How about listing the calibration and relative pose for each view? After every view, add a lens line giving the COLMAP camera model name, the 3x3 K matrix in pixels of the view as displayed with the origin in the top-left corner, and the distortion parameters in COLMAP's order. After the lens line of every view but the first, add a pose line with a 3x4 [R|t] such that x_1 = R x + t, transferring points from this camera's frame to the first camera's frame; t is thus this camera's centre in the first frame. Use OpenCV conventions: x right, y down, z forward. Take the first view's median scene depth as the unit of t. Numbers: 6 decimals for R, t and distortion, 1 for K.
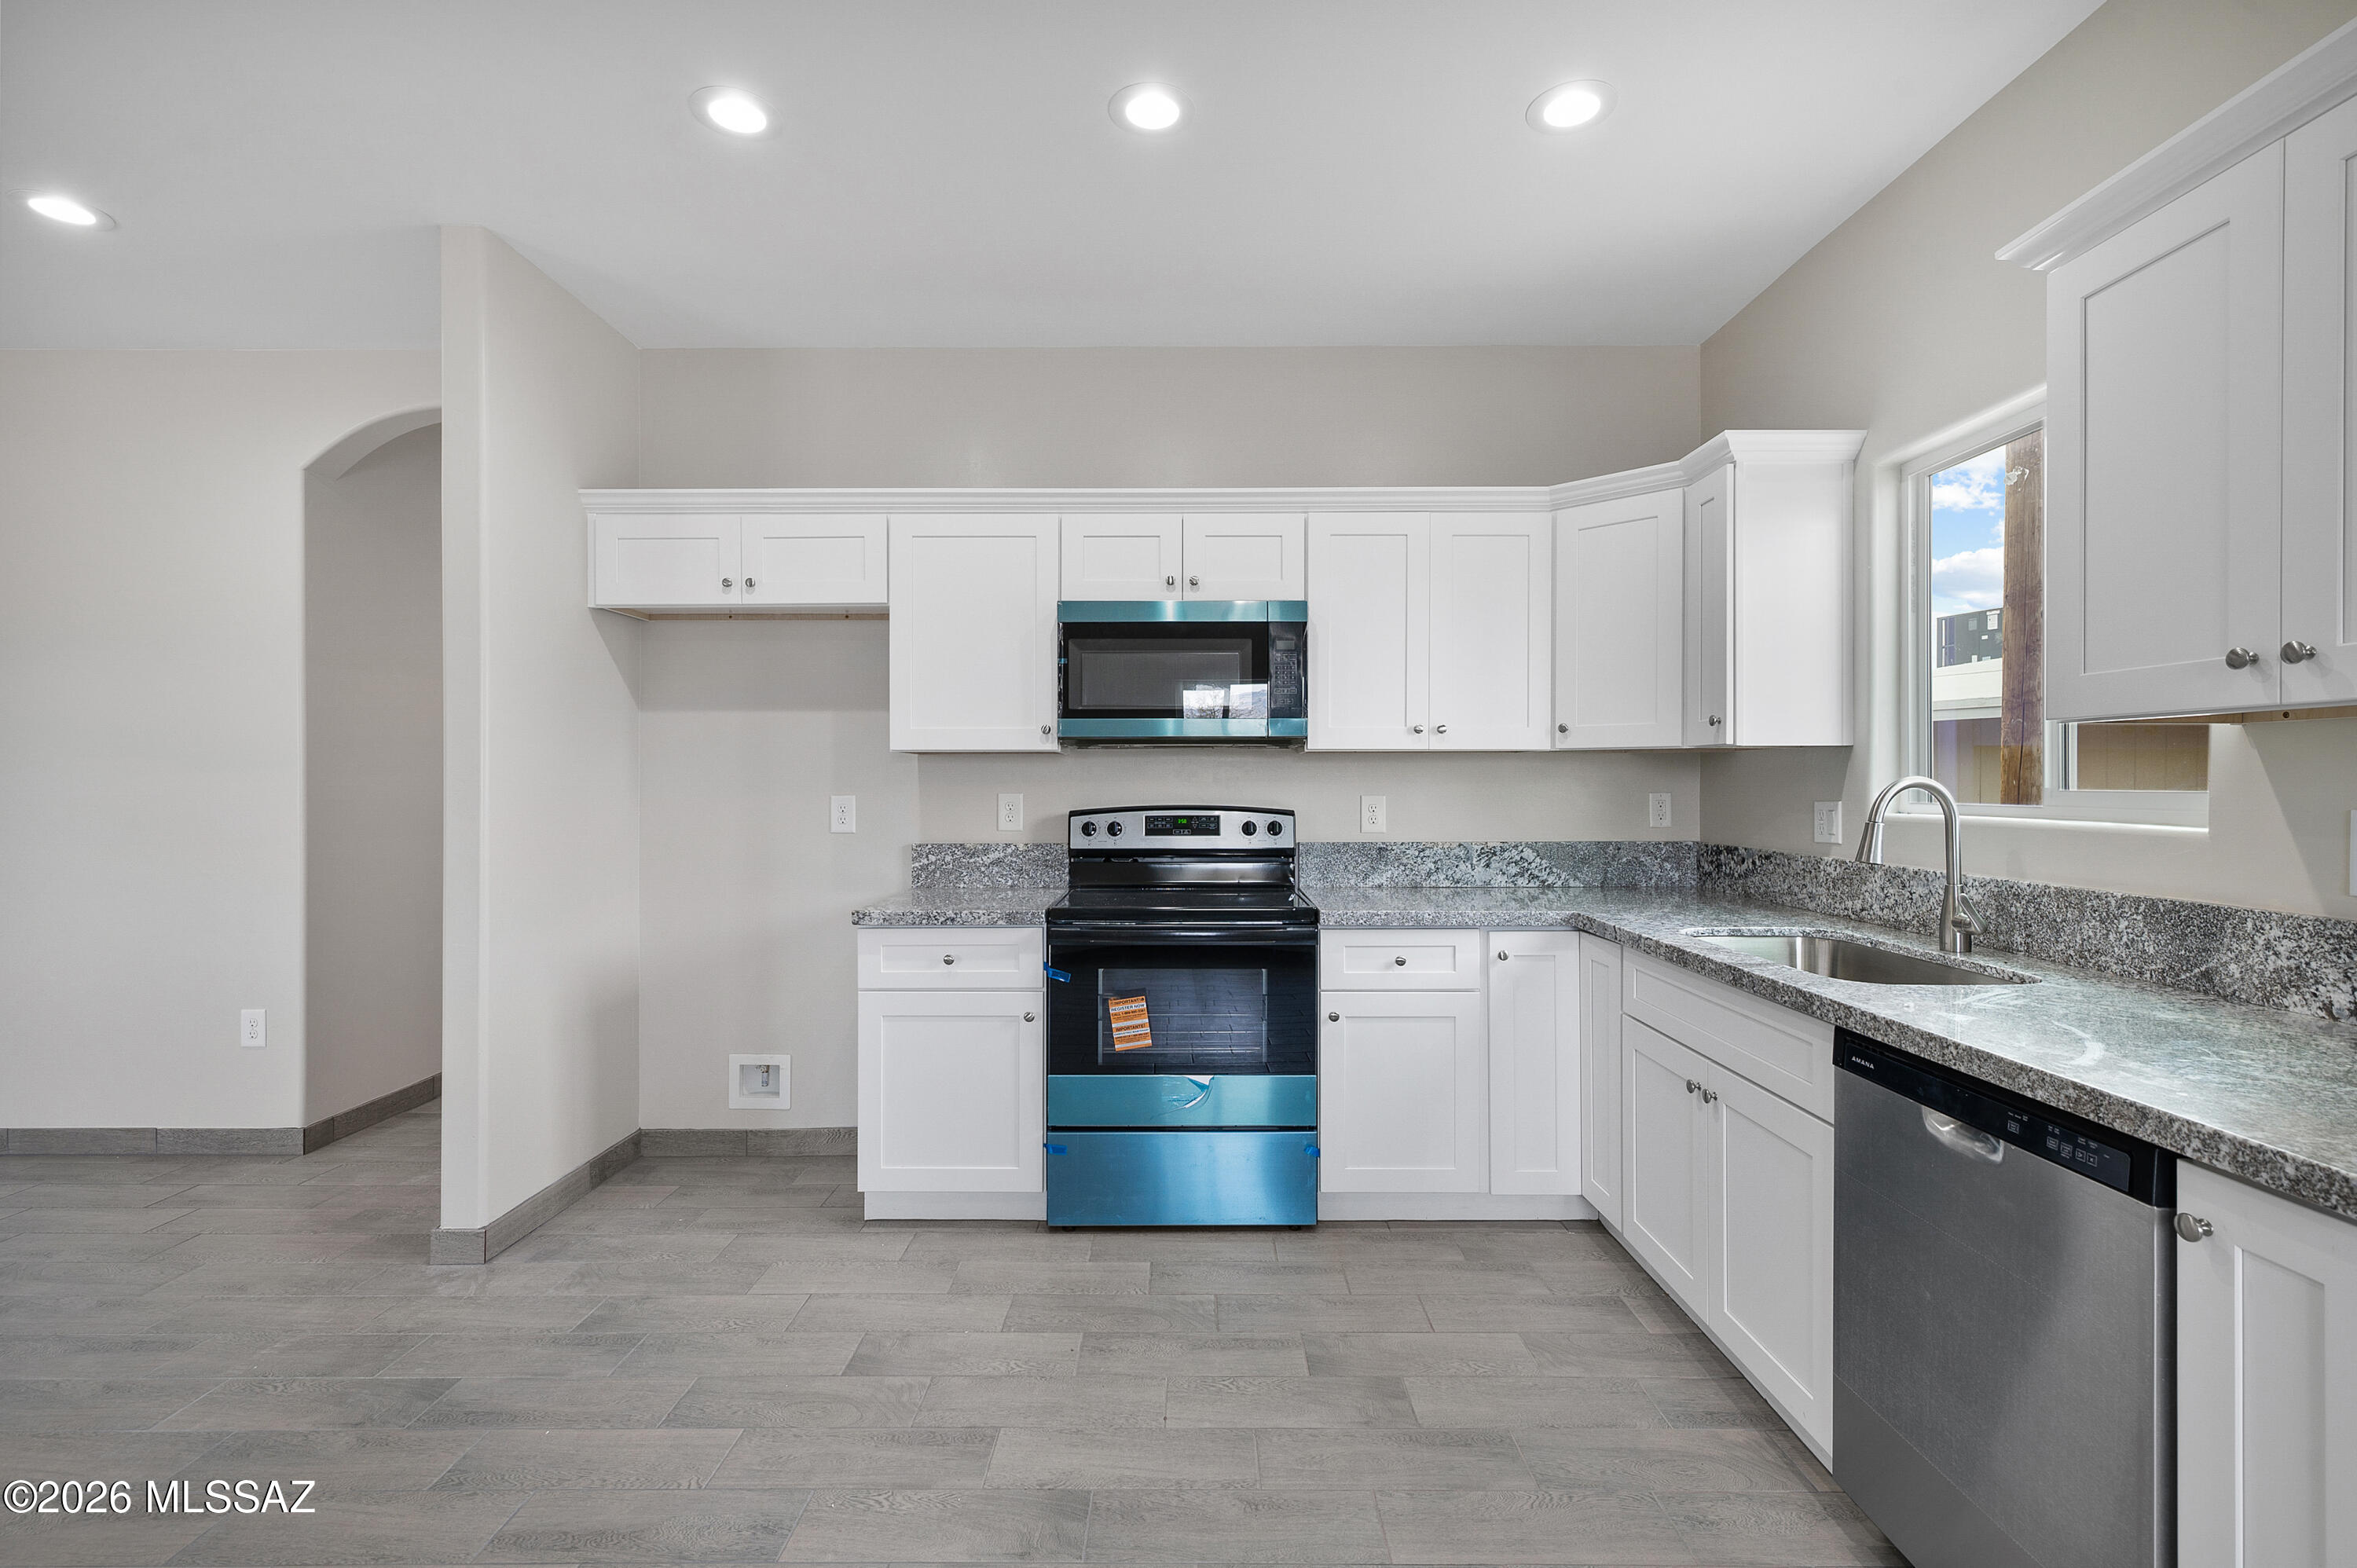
lens RADIAL K [[1067.8, 0, 1186.1], [0, 1067.8, 788.4], [0, 0, 1]] dist [0.000260, 0.000699]
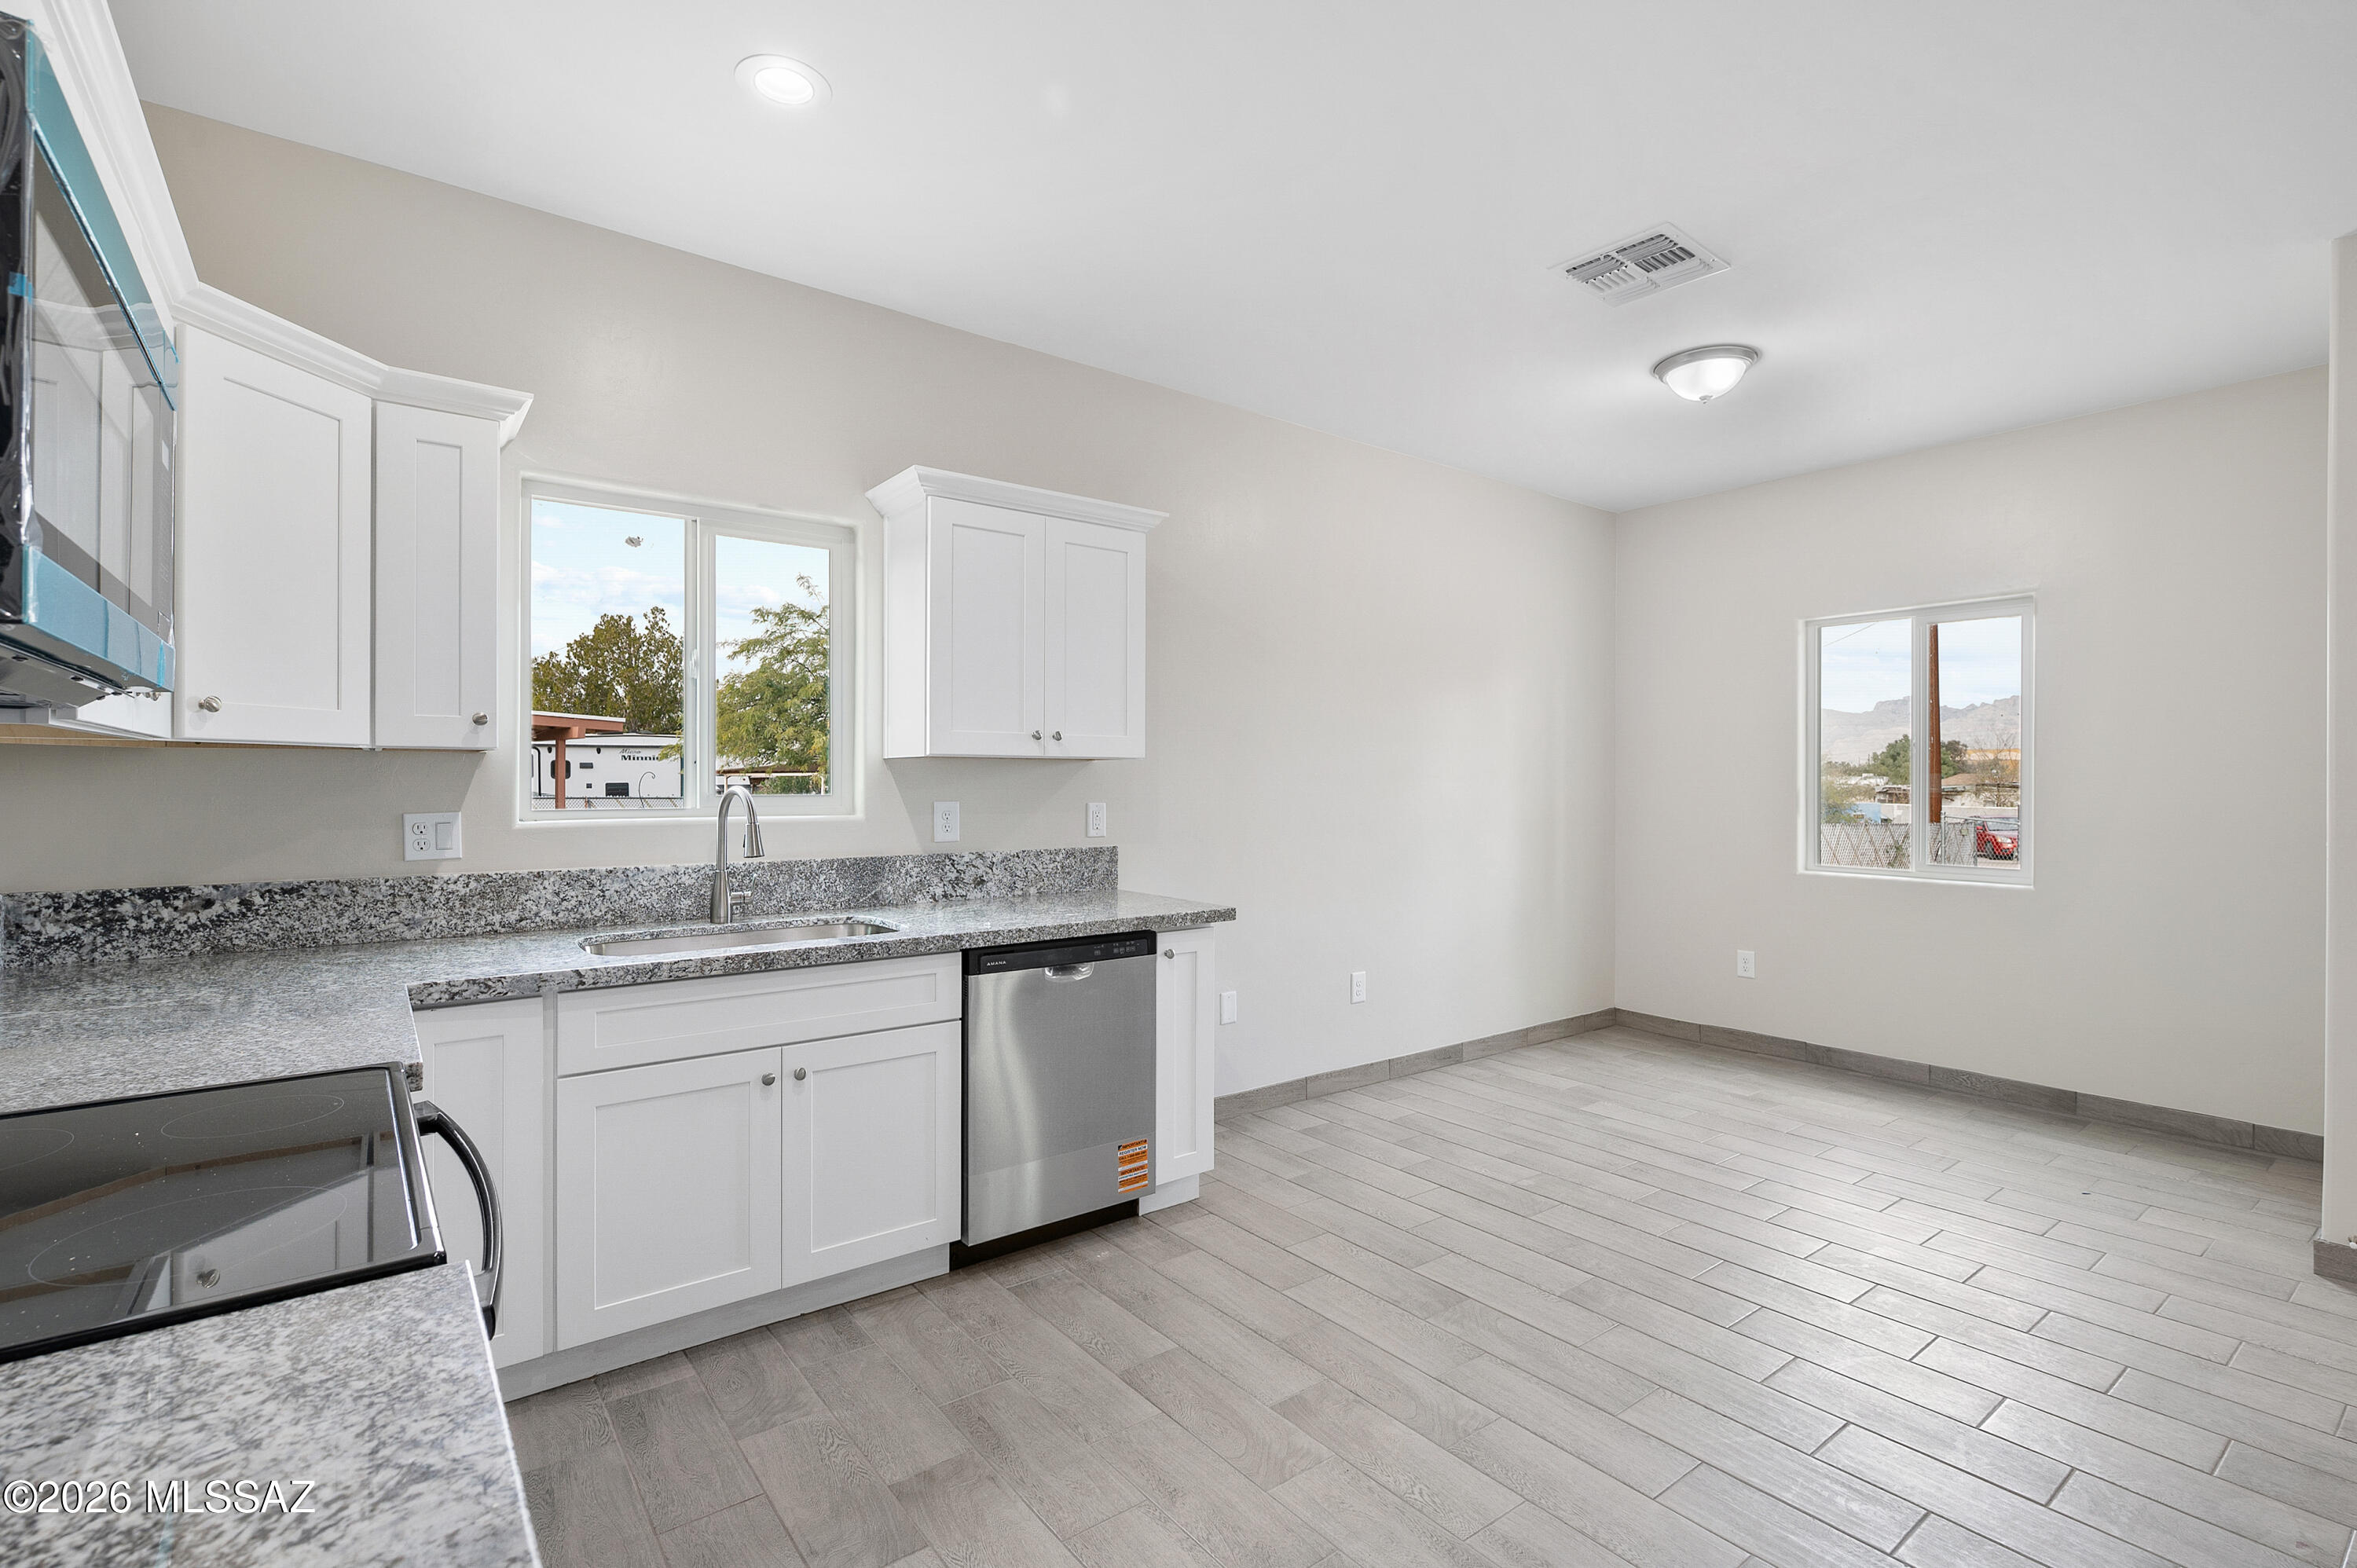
lens RADIAL K [[1080.7, 0, 1181.0], [0, 1080.7, 781.8], [0, 0, 1]] dist [0.000970, -0.000226]
pose [[-0.609722, -0.003232, 0.792609, -0.442259], [0.003696, 0.999969, 0.006921, -0.015847], [-0.792607, 0.007149, -0.609691, 0.935136]]
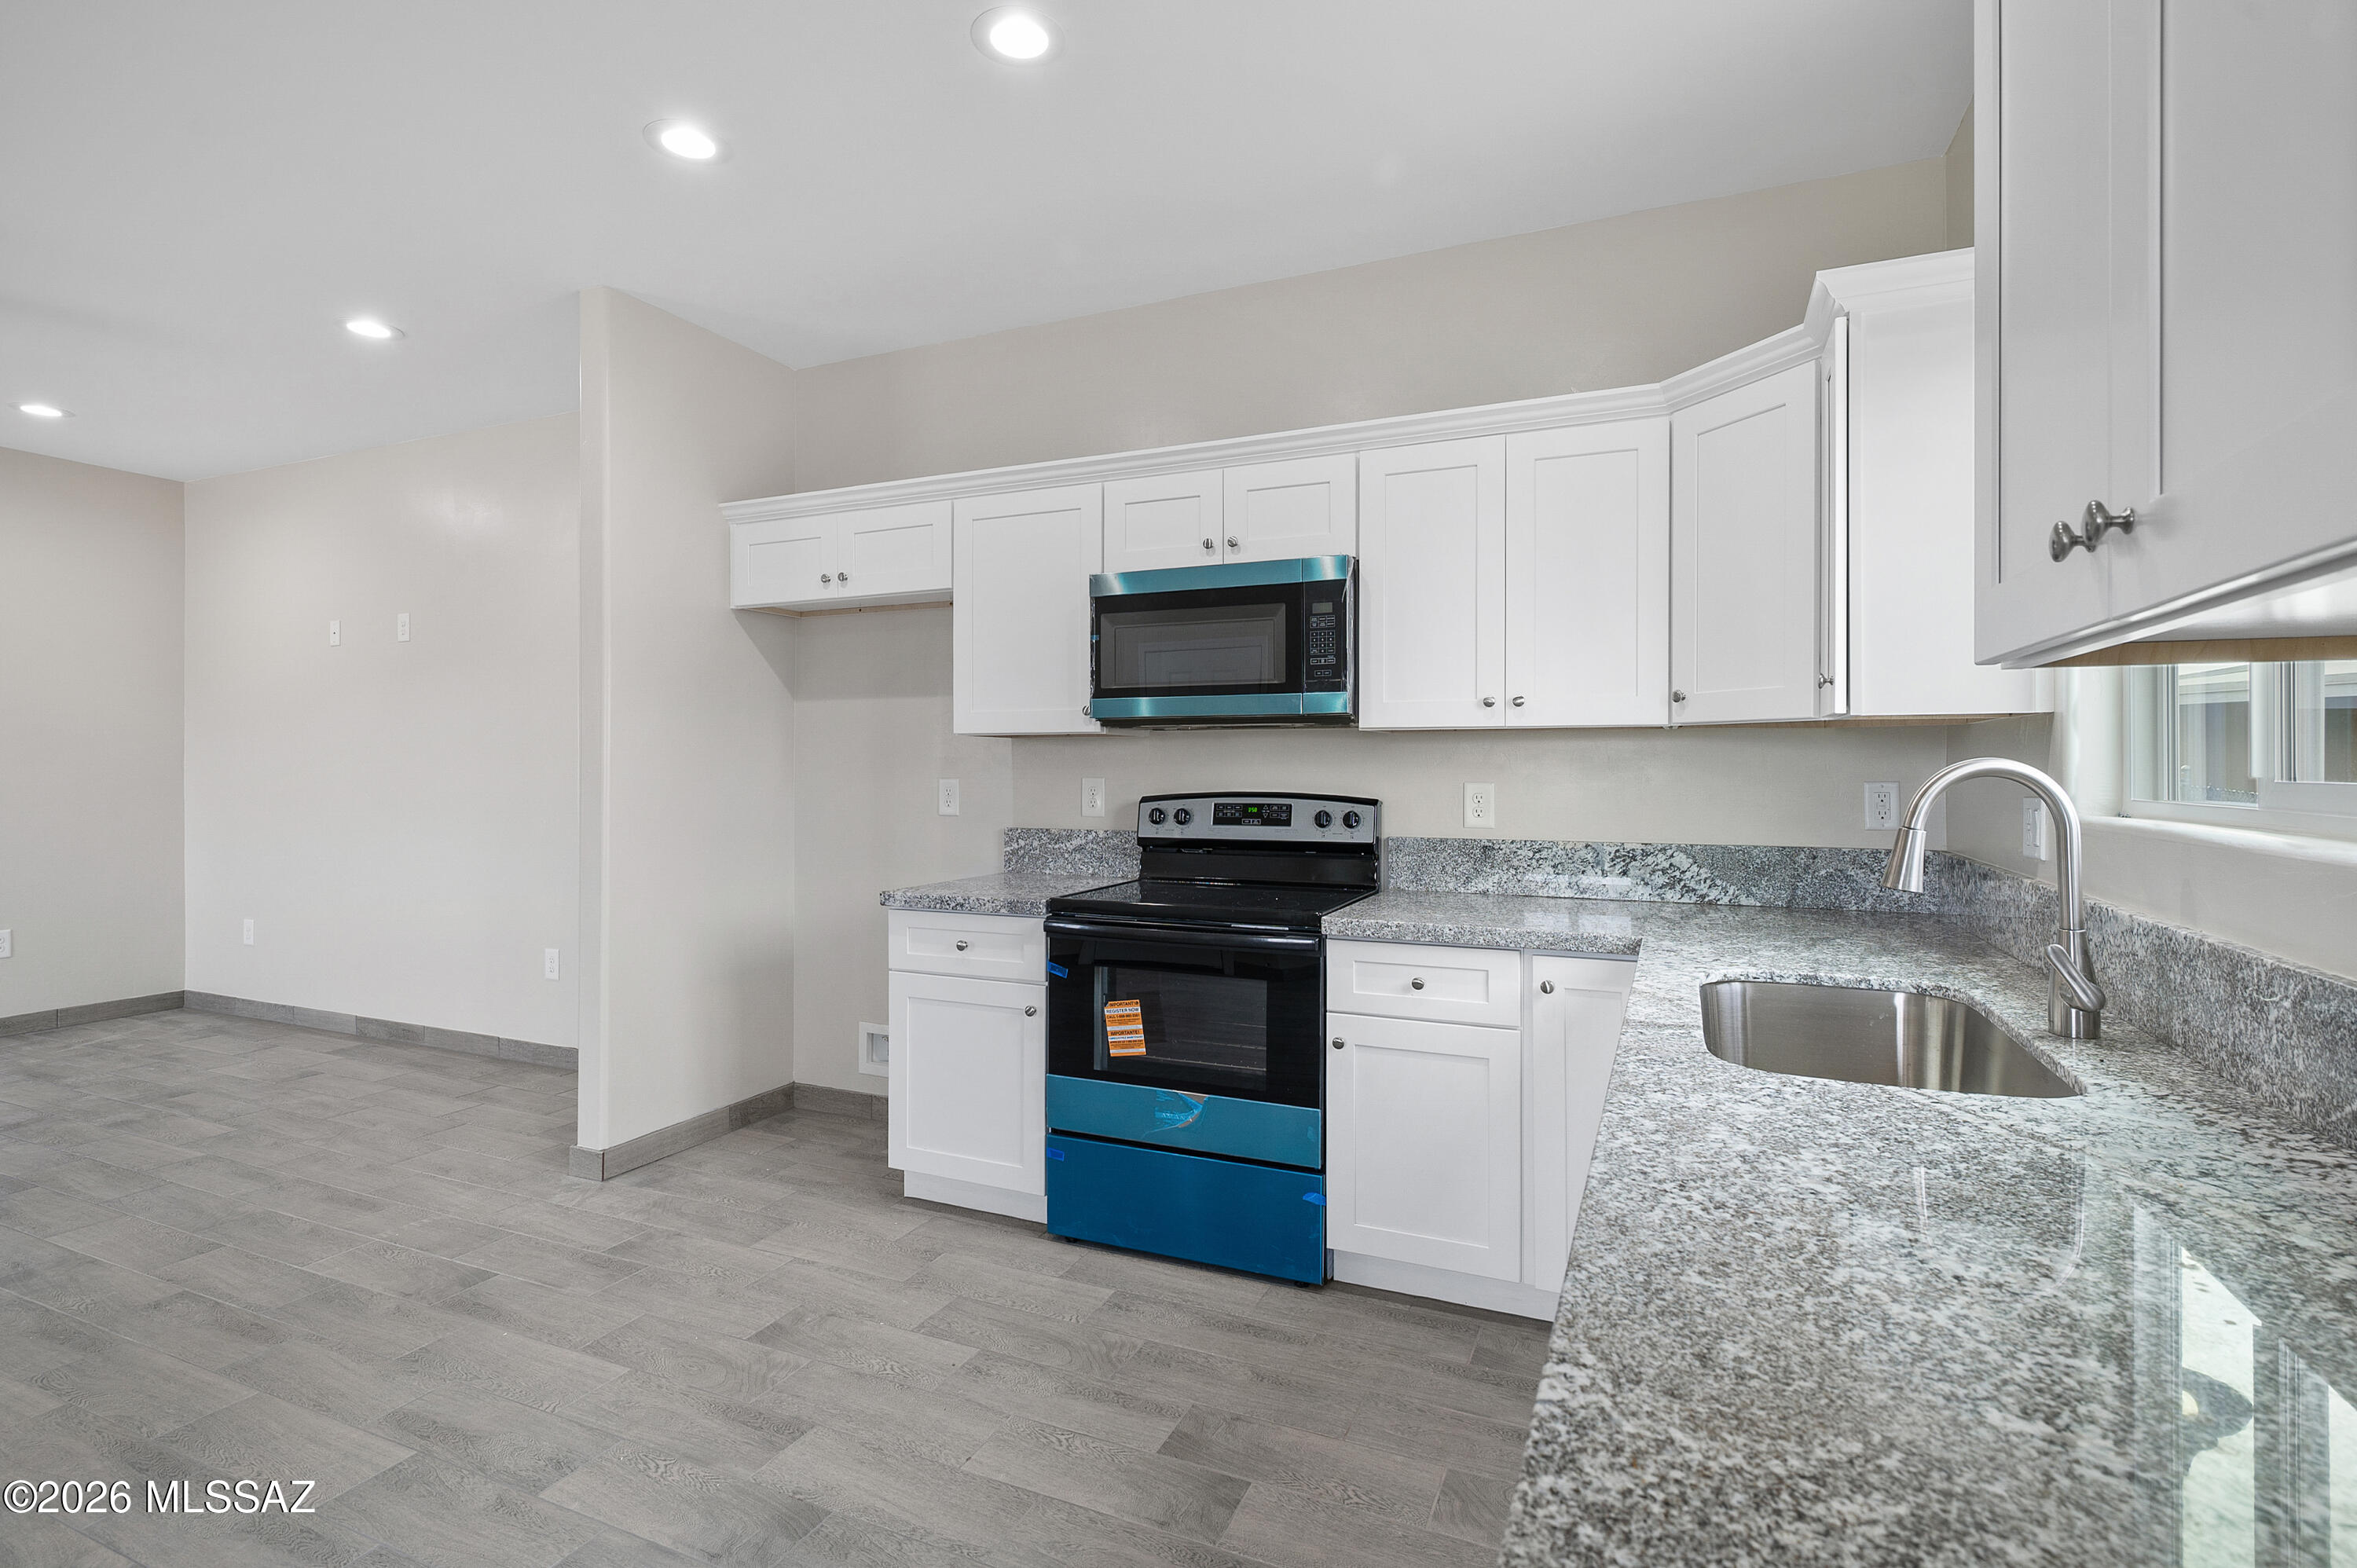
lens RADIAL K [[1113.1, 0, 1181.5], [0, 1113.1, 770.8], [0, 0, 1]] dist [-0.000389, 0.000367]
pose [[0.915072, 0.003096, -0.403279, 0.347775], [-0.003950, 0.999991, -0.001286, -0.000743], [0.403272, 0.002770, 0.915076, 0.128330]]
